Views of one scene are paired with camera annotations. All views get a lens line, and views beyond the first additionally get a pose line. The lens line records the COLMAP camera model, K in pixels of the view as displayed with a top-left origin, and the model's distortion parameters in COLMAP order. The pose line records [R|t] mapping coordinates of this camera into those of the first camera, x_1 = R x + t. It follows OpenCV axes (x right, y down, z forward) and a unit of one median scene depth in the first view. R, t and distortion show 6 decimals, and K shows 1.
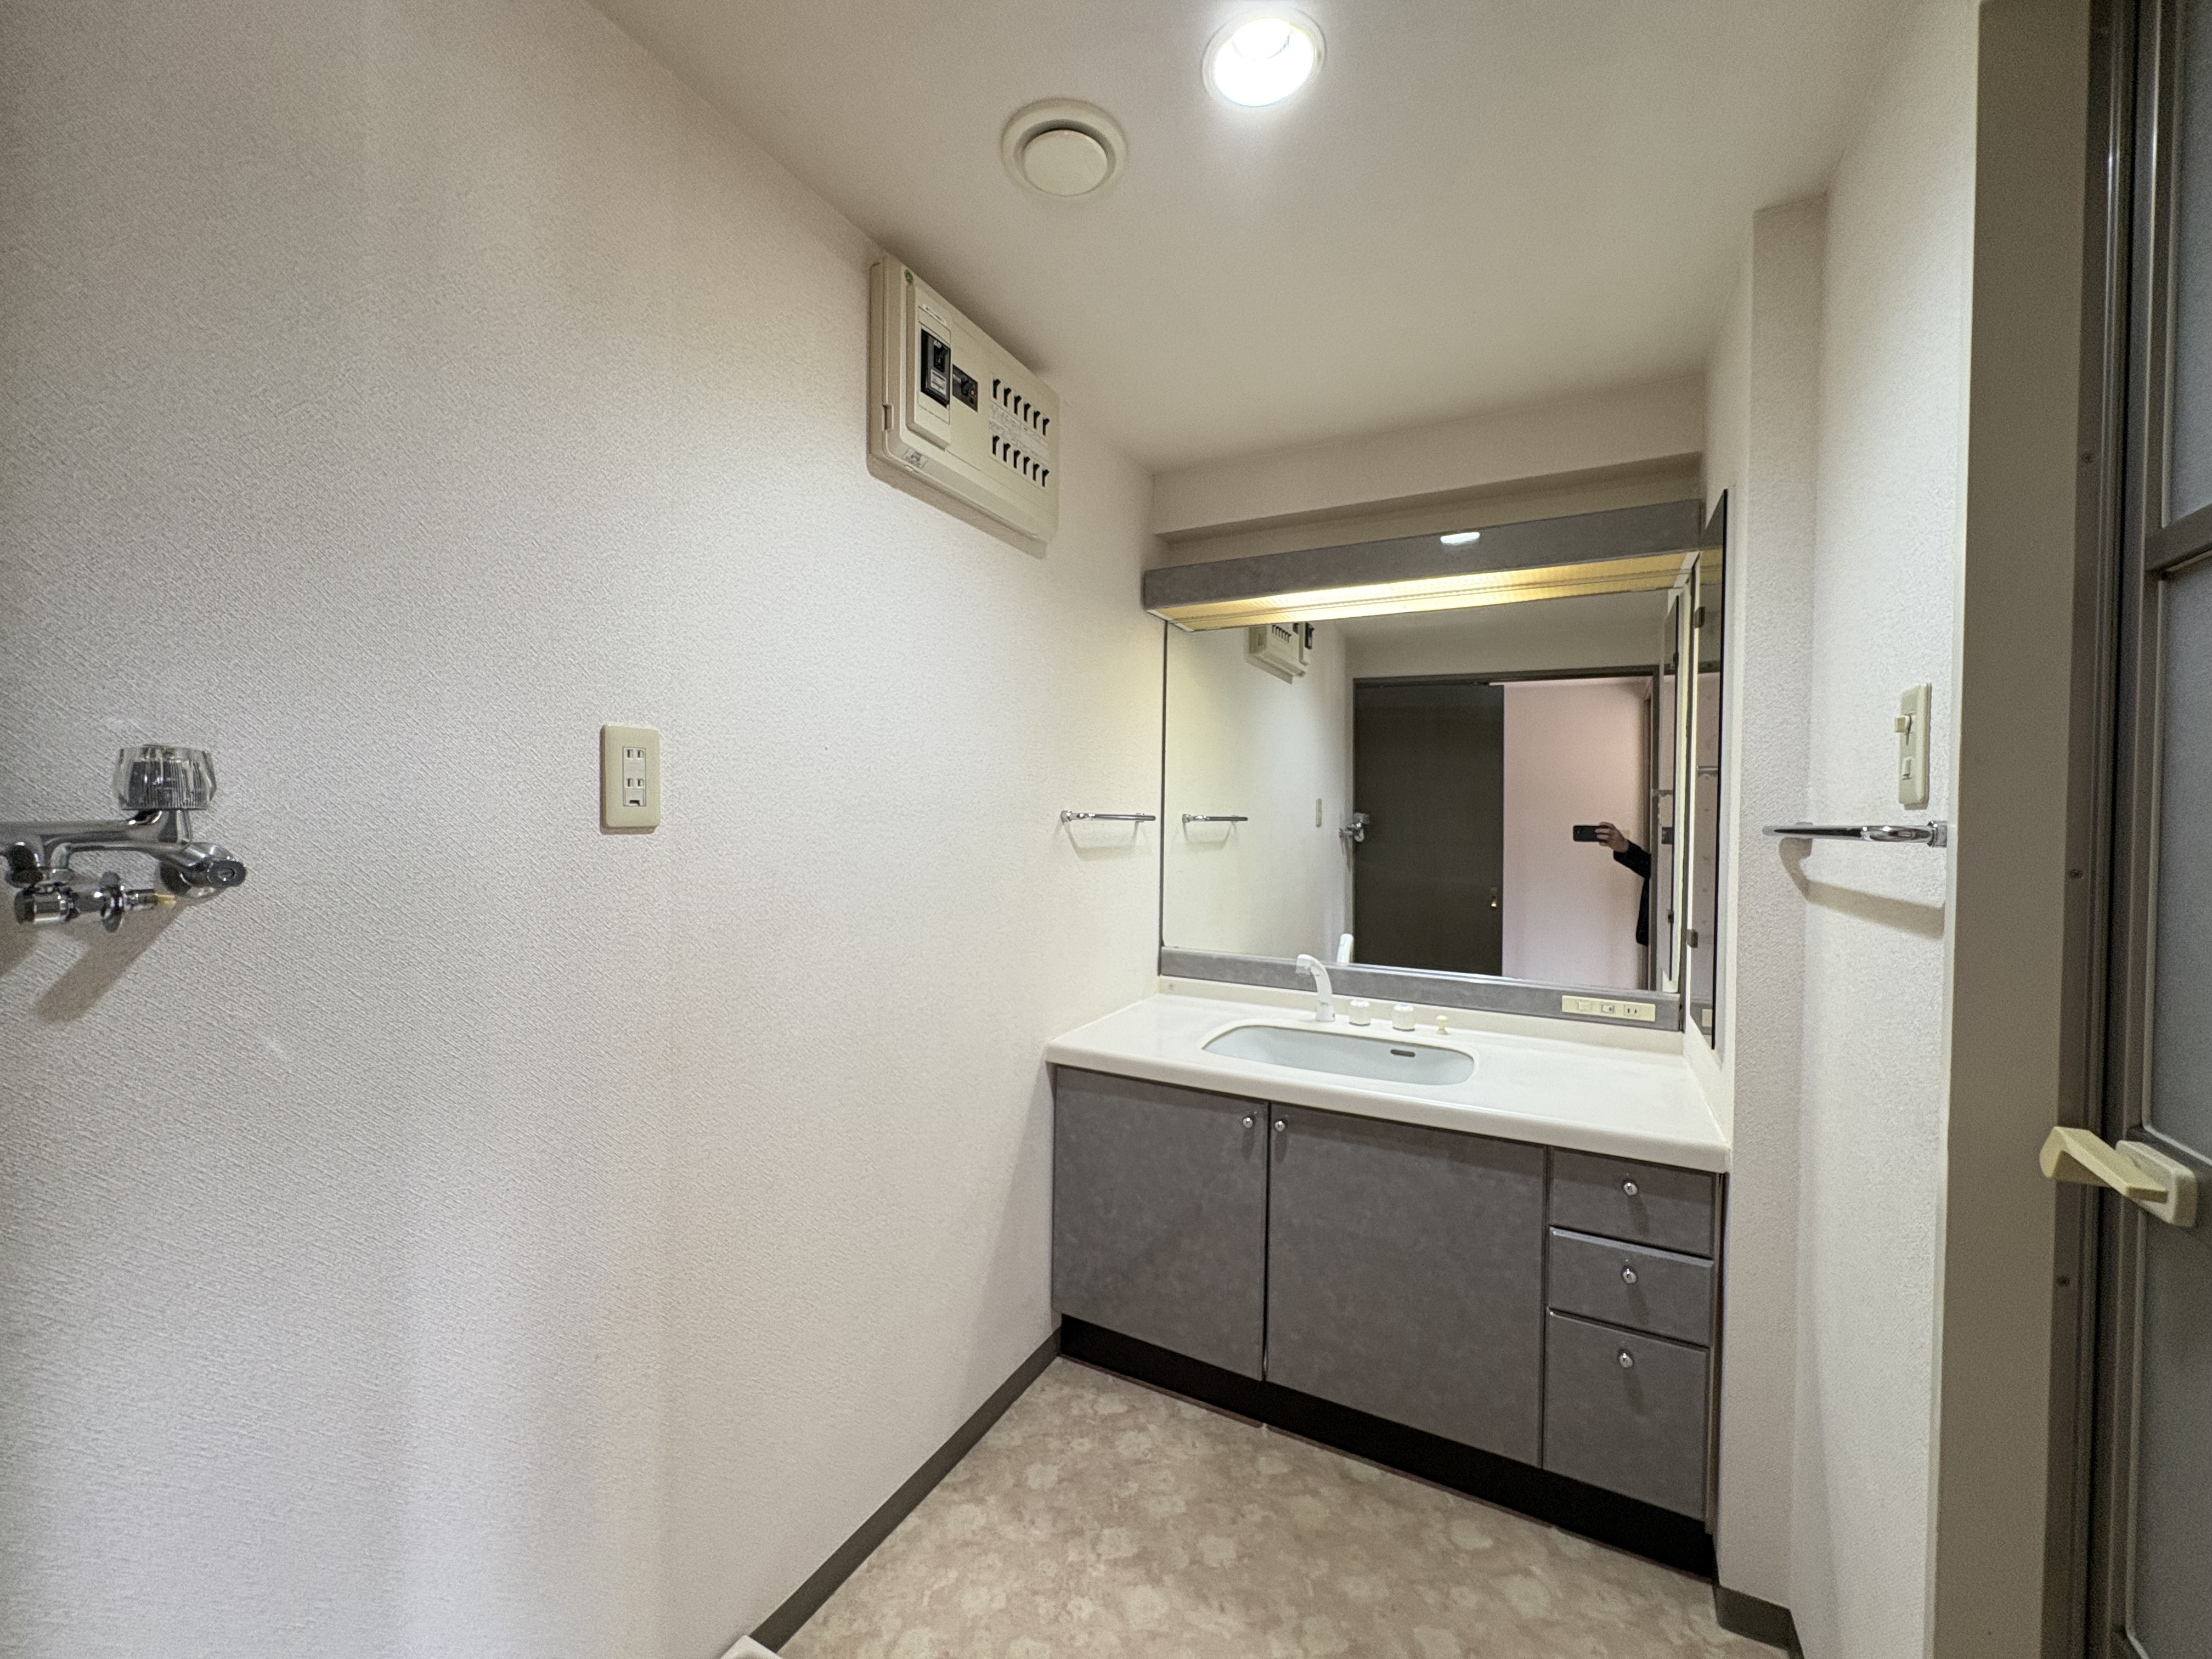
lens RADIAL K [[878.9, 0, 1103.9], [0, 878.9, 832.3], [0, 0, 1]] dist [0.002052, 0.000017]
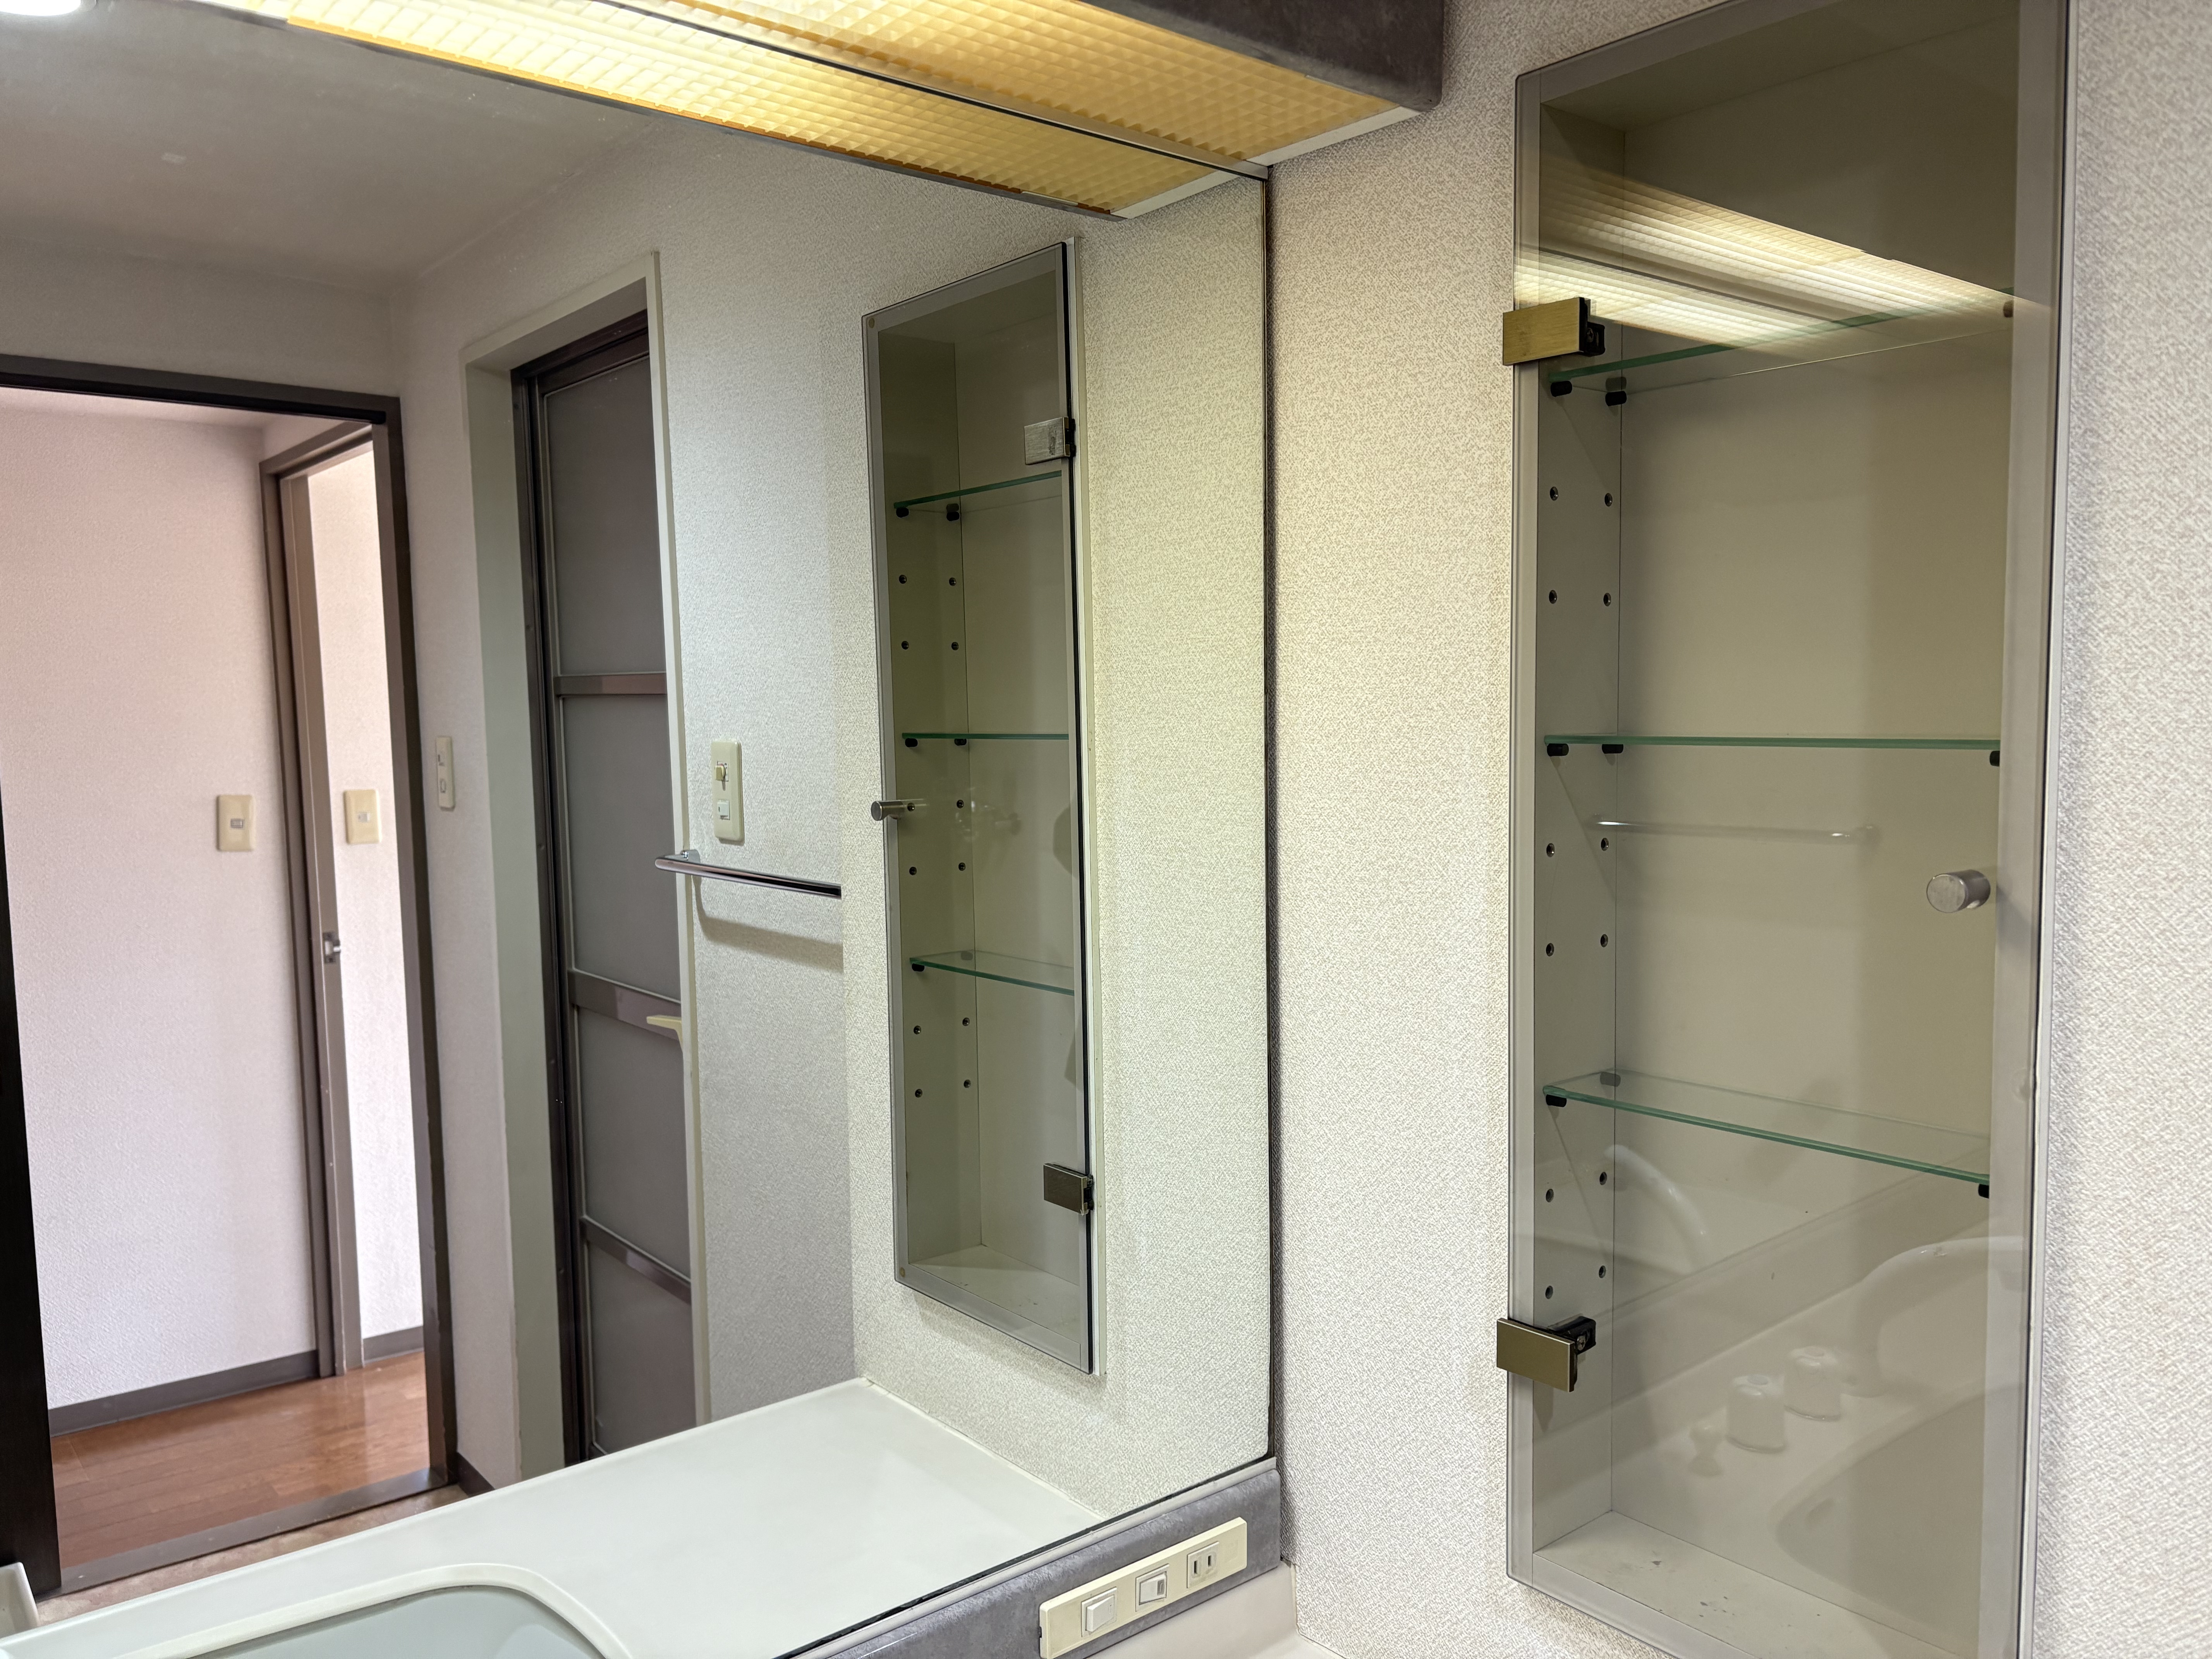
lens RADIAL K [[1689.2, 0, 1106.3], [0, 1689.2, 850.9], [0, 0, 1]] dist [0.007139, 0.006364]
pose [[0.375358, -0.105471, 0.920860, 0.060375], [0.028694, 0.994351, 0.102192, -0.109448], [-0.926436, -0.011935, 0.376264, 0.799034]]
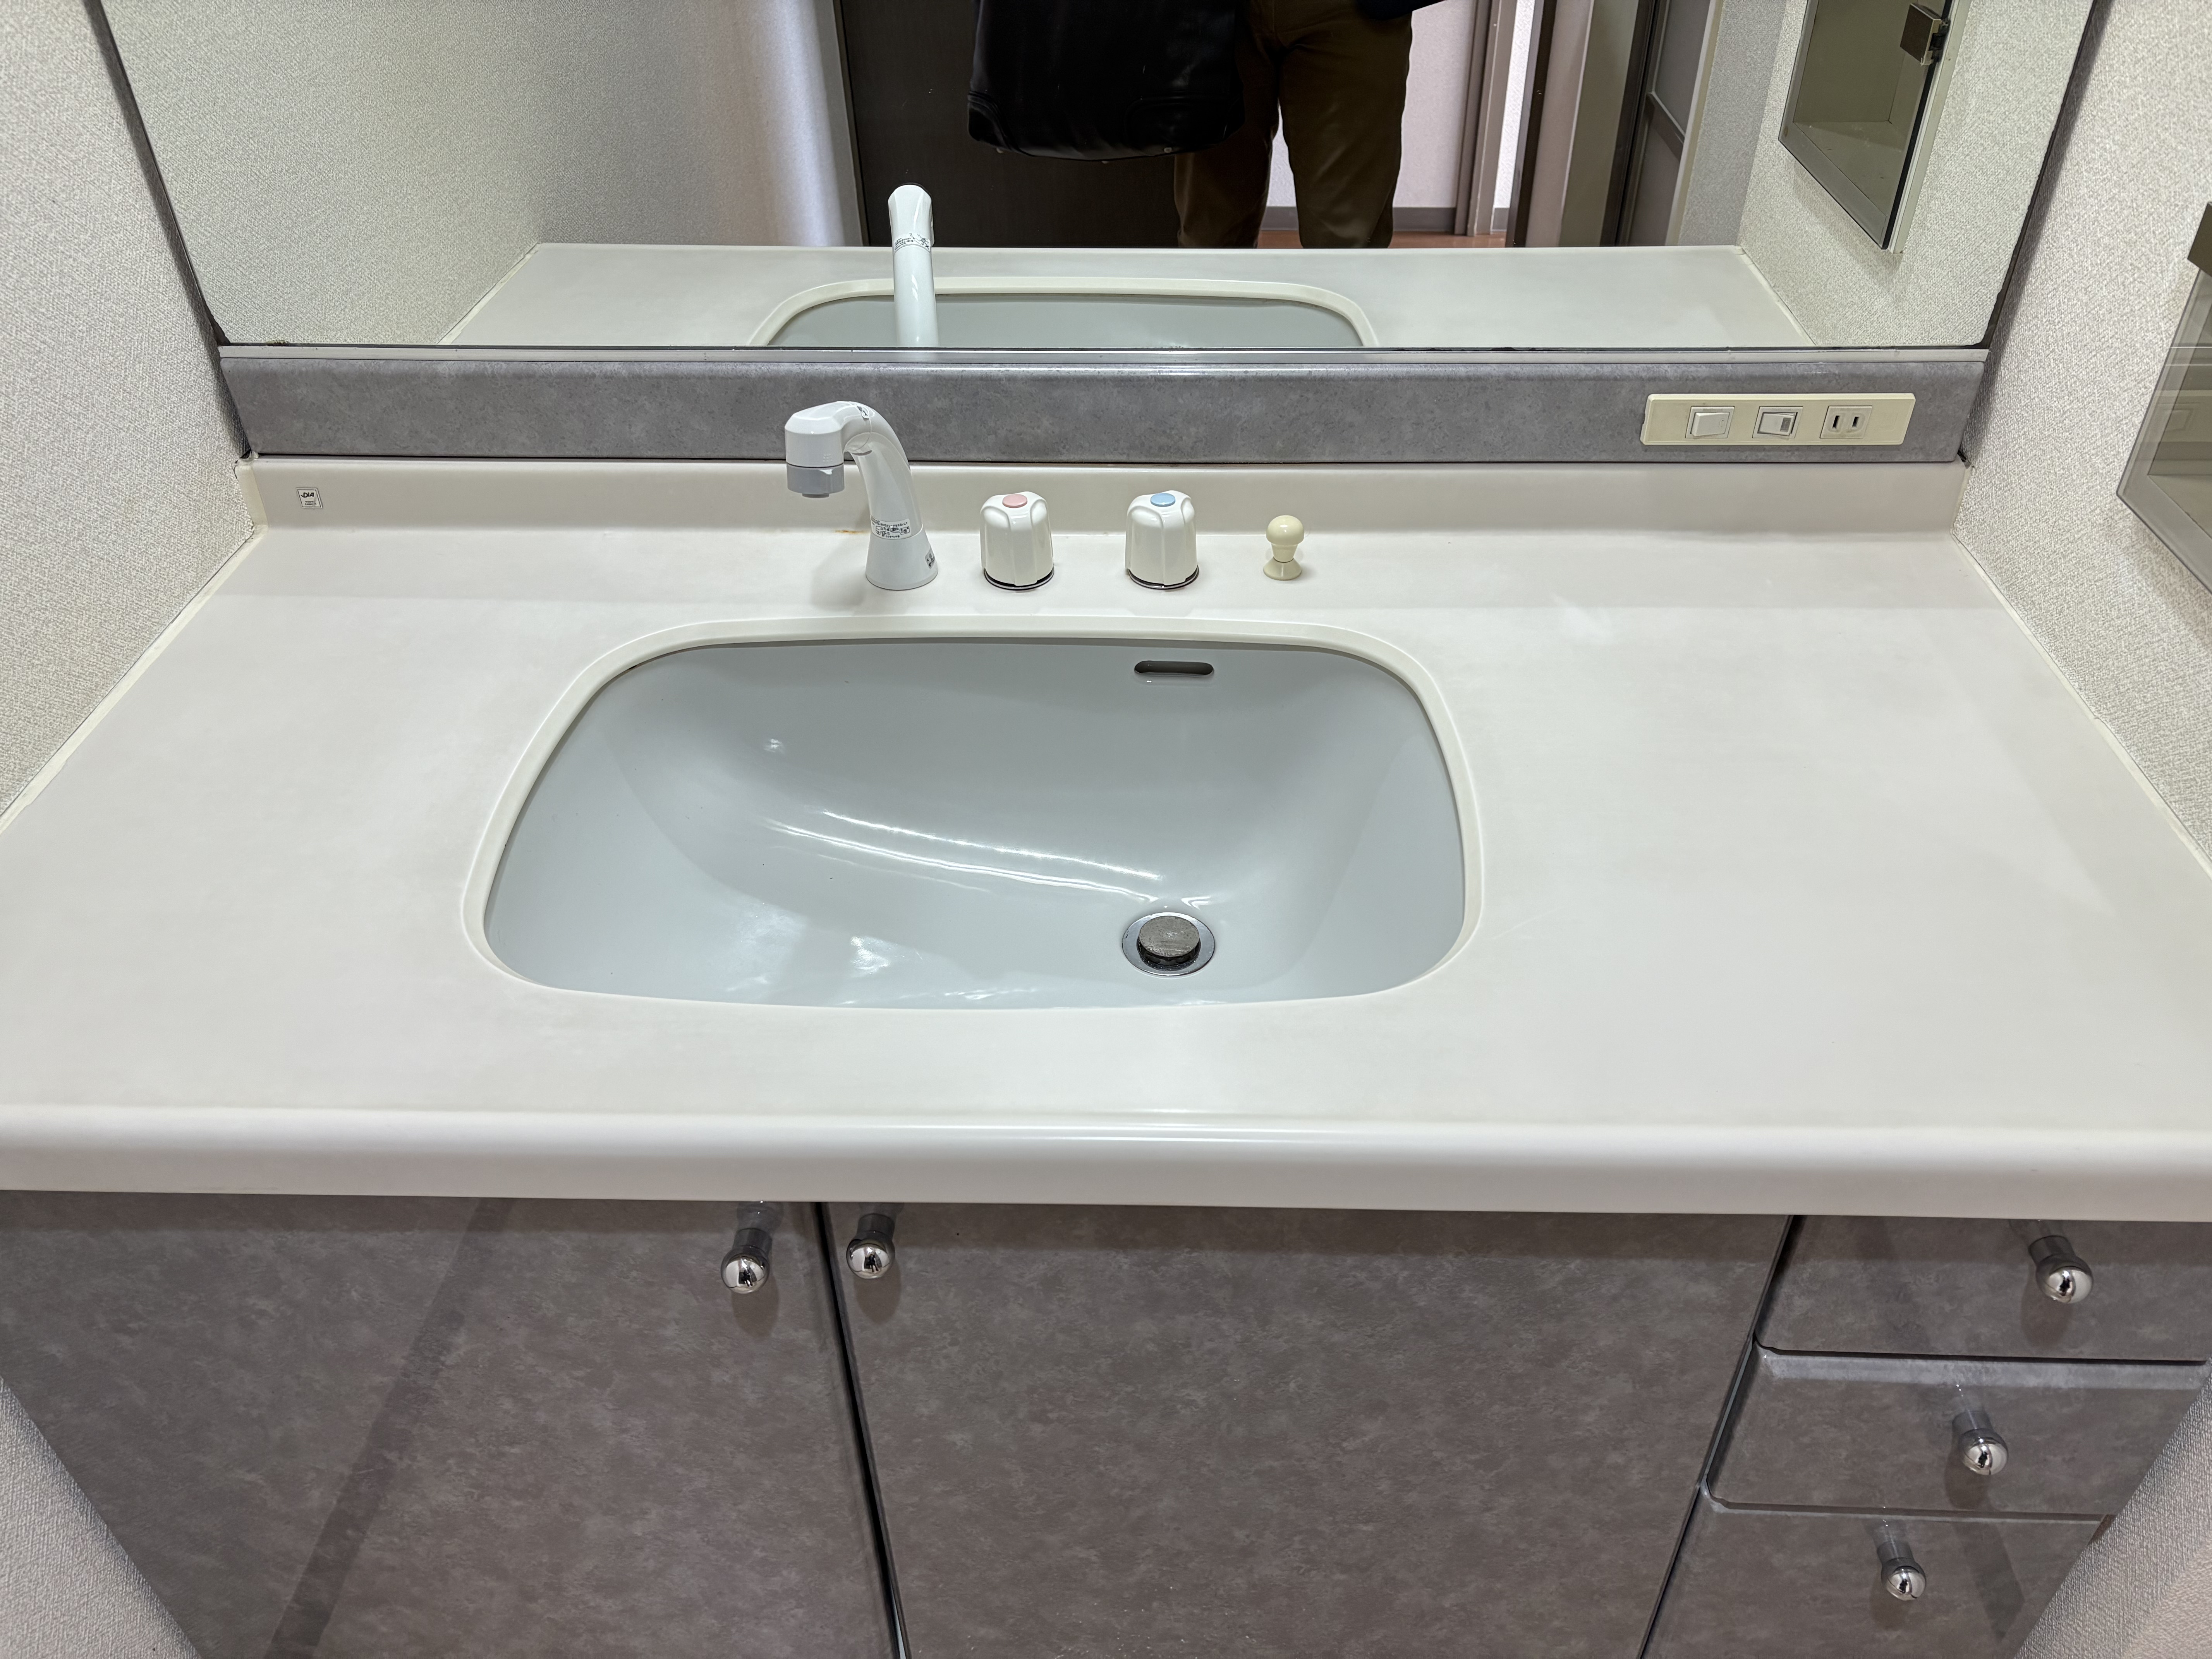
lens RADIAL K [[1689.2, 0, 1103.2], [0, 1689.2, 834.6], [0, 0, 1]] dist [0.007139, 0.006364]
pose [[0.896949, -0.298843, 0.325846, 0.120191], [0.043024, 0.792481, 0.608377, -0.057903], [-0.440036, -0.531664, 0.723672, 0.593655]]
